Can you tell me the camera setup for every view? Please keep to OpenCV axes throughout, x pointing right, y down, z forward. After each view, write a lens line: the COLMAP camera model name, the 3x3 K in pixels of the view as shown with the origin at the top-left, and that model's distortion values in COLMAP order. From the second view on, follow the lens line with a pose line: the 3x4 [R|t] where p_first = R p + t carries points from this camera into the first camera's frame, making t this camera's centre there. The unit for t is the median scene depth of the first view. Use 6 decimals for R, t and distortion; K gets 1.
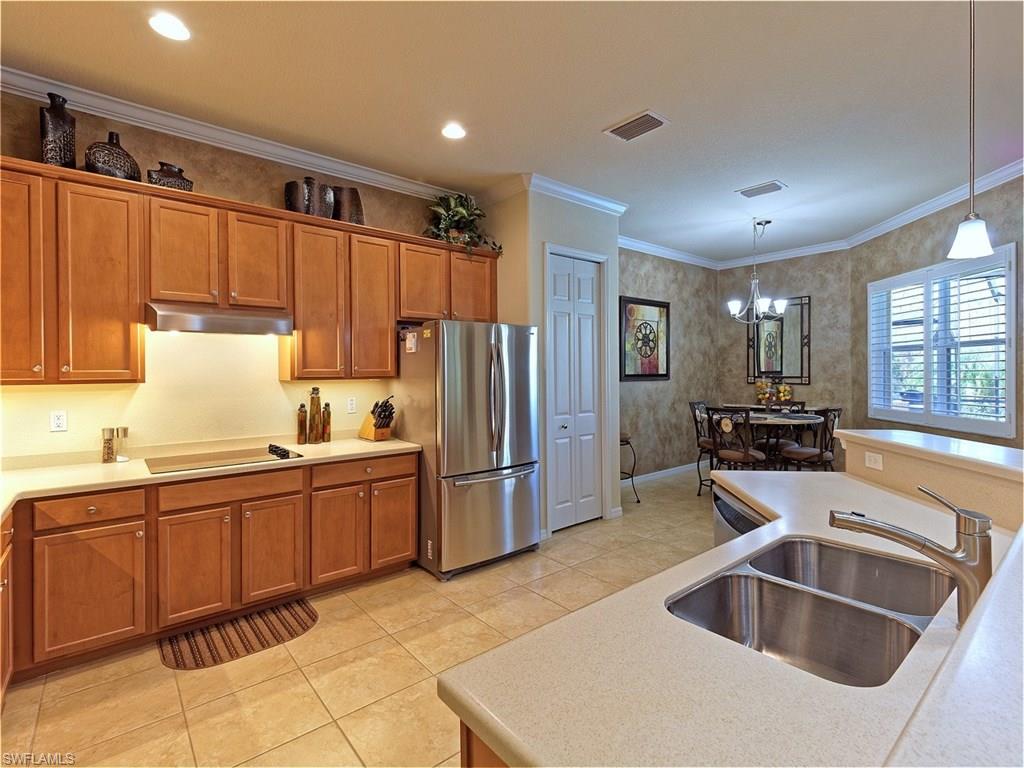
lens RADIAL K [[483.0, 0, 507.2], [0, 483.0, 378.7], [0, 0, 1]] dist [0.017694, -0.006657]
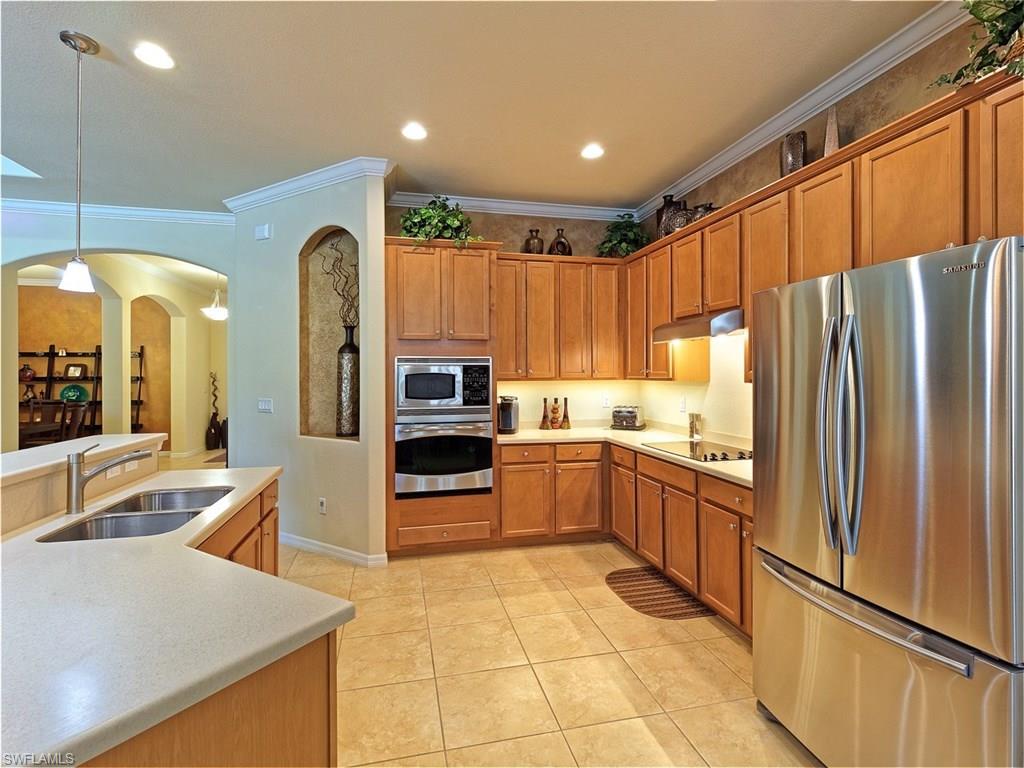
lens RADIAL K [[483.0, 0, 505.4], [0, 483.0, 376.2], [0, 0, 1]] dist [0.017694, -0.006657]
pose [[-0.429574, 0.014149, -0.902921, 0.387057], [-0.005161, 0.999822, 0.018123, -0.015349], [0.903017, 0.012446, -0.429425, 0.662542]]
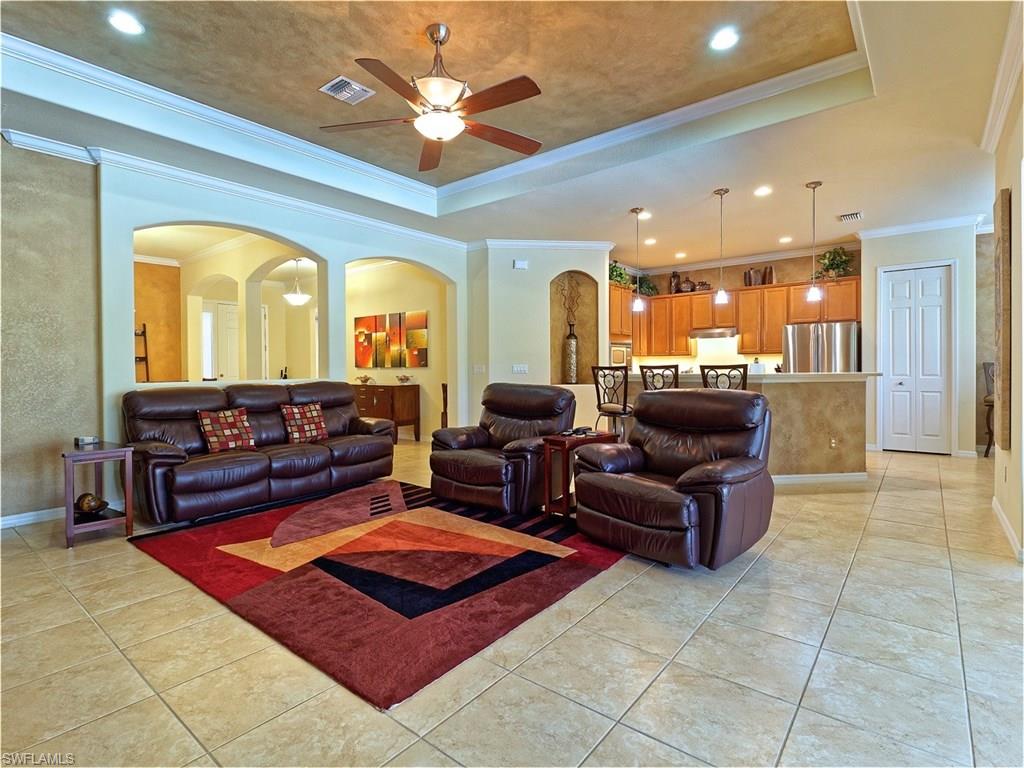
lens RADIAL K [[519.0, 0, 516.5], [0, 519.0, 373.0], [0, 0, 1]] dist [0.025174, 0.000389]
pose [[0.211372, 0.018415, -0.977232, 1.310208], [-0.005609, 0.999829, 0.017628, 0.038718], [0.977390, 0.001756, 0.211439, -0.460099]]
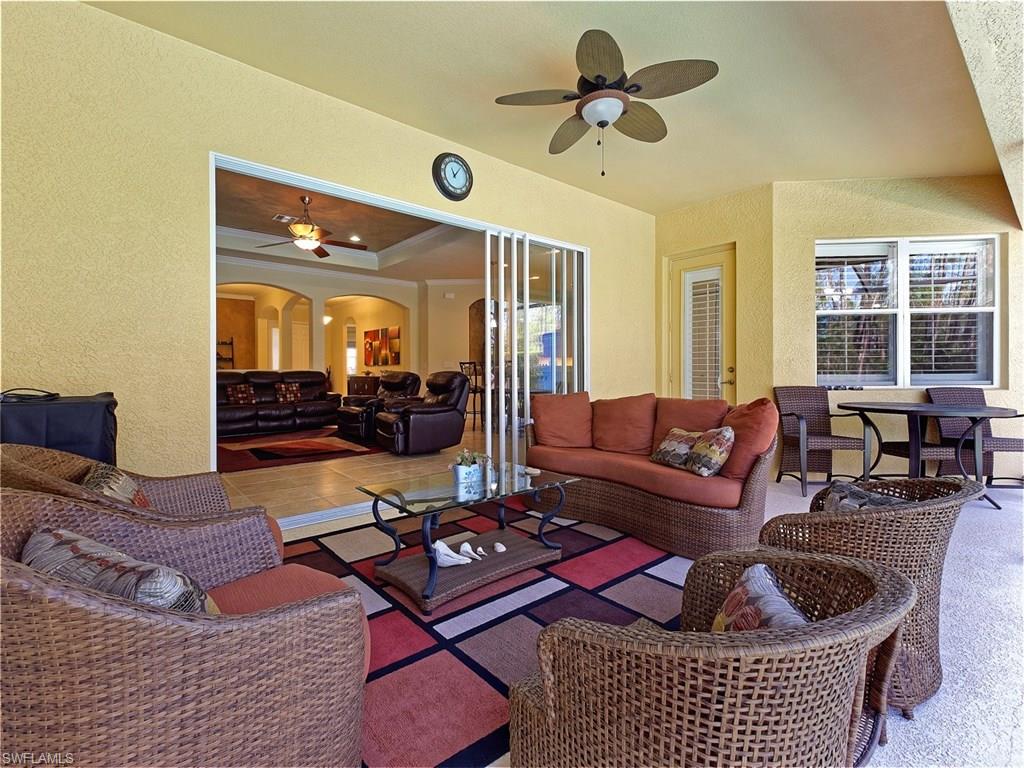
lens RADIAL K [[483.0, 0, 522.5], [0, 483.0, 378.6], [0, 0, 1]] dist [0.017694, -0.006657]
pose [[0.040203, 0.021458, -0.998961, 1.968730], [-0.009137, 0.999735, 0.021107, 0.064250], [0.999150, 0.008278, 0.040388, 0.124357]]
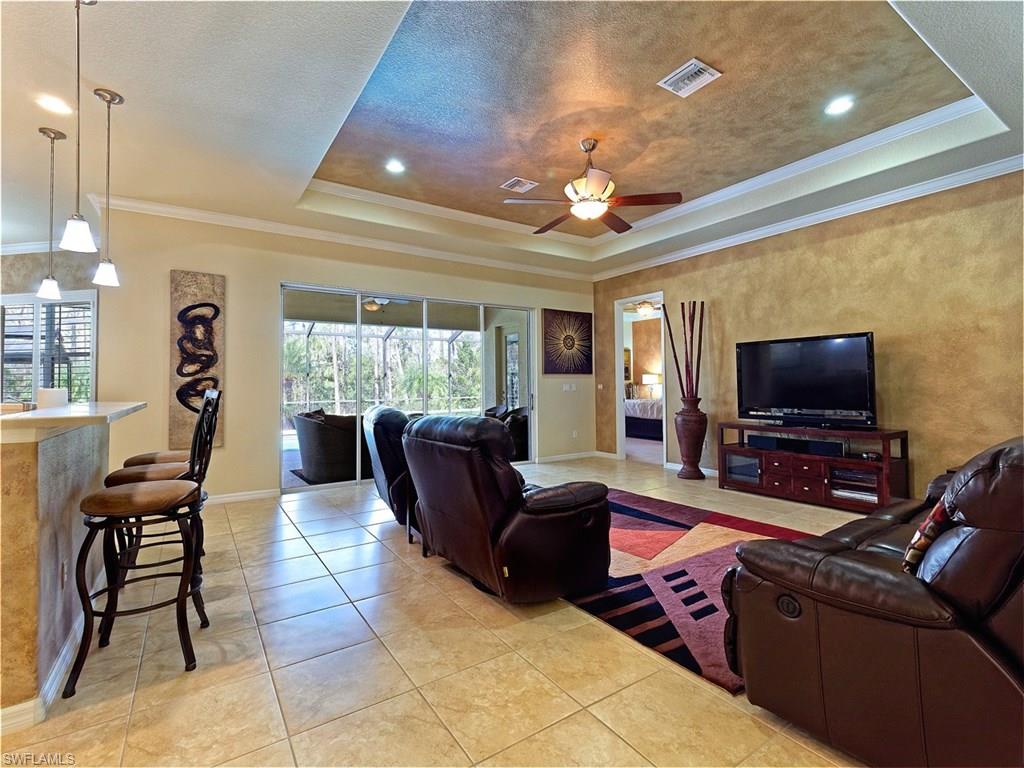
lens RADIAL K [[483.0, 0, 512.0], [0, 483.0, 367.8], [0, 0, 1]] dist [0.017694, -0.006657]
pose [[0.102180, 0.044084, 0.993789, -0.270694], [0.020873, 0.998703, -0.046448, 0.052043], [-0.994547, 0.025490, 0.101127, -0.359305]]
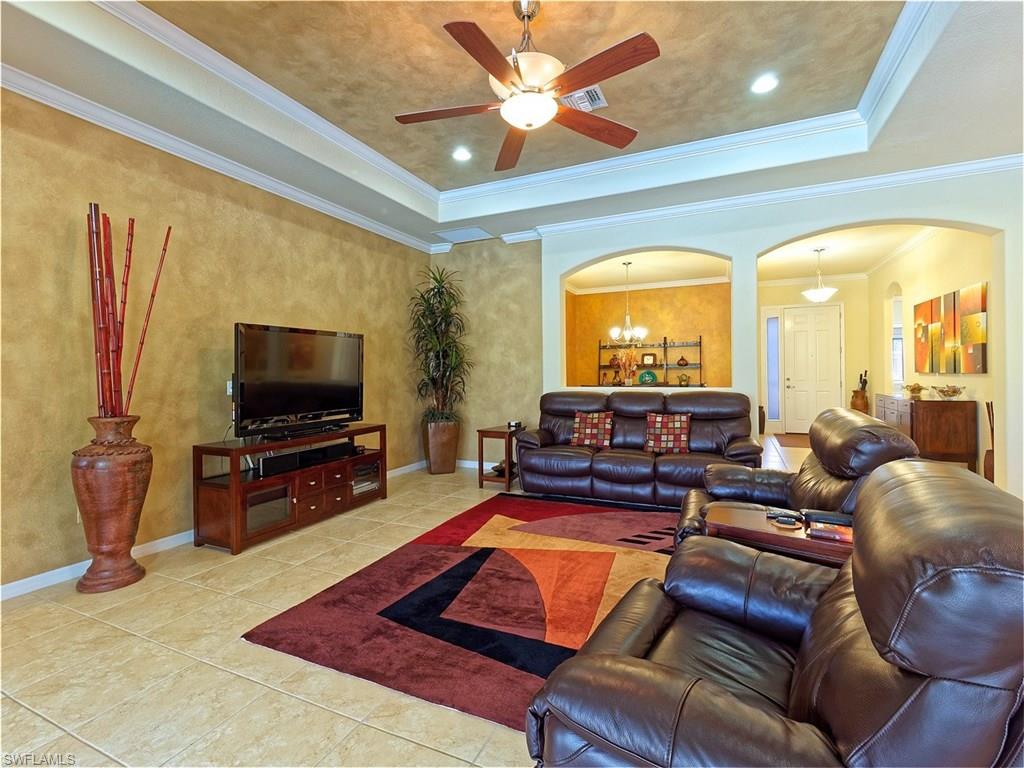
lens RADIAL K [[483.0, 0, 510.9], [0, 483.0, 373.6], [0, 0, 1]] dist [0.017694, -0.006657]
pose [[-0.898083, 0.018914, -0.439420, 0.881725], [0.012296, 0.999764, 0.017902, 0.021122], [0.439655, 0.010674, -0.898104, 0.087465]]
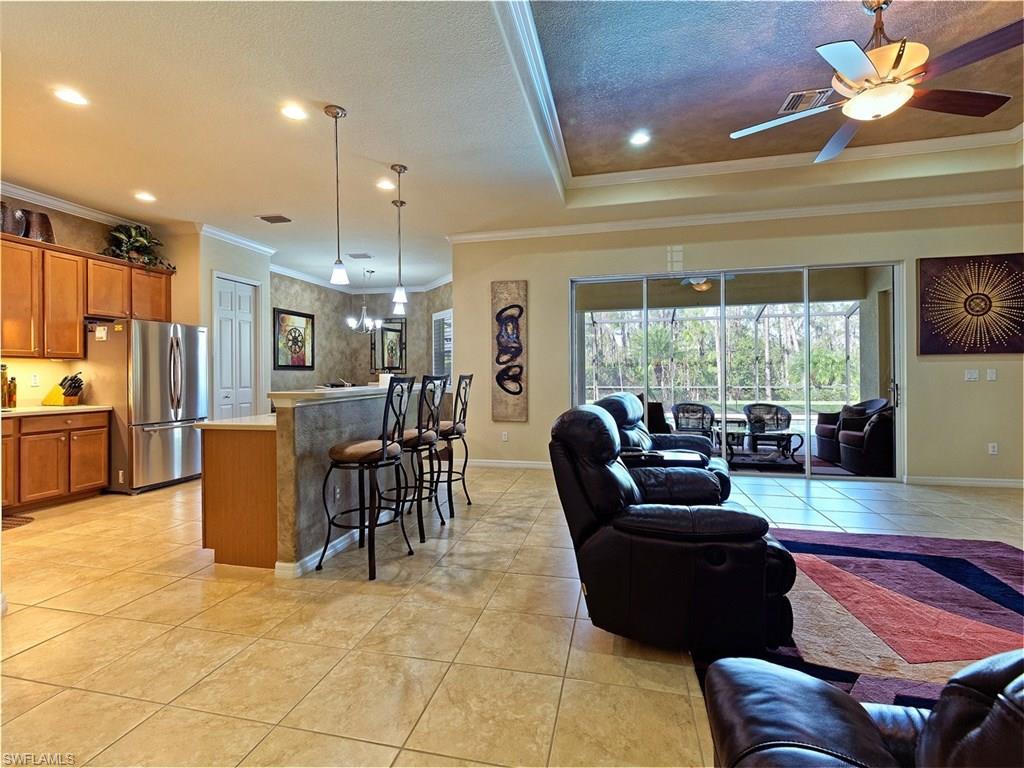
lens RADIAL K [[483.0, 0, 507.9], [0, 483.0, 368.5], [0, 0, 1]] dist [0.017694, -0.006657]
pose [[0.795568, 0.009813, 0.605785, -0.086202], [0.007924, 0.999615, -0.026599, 0.052966], [-0.605812, 0.025961, 0.795184, -0.604929]]
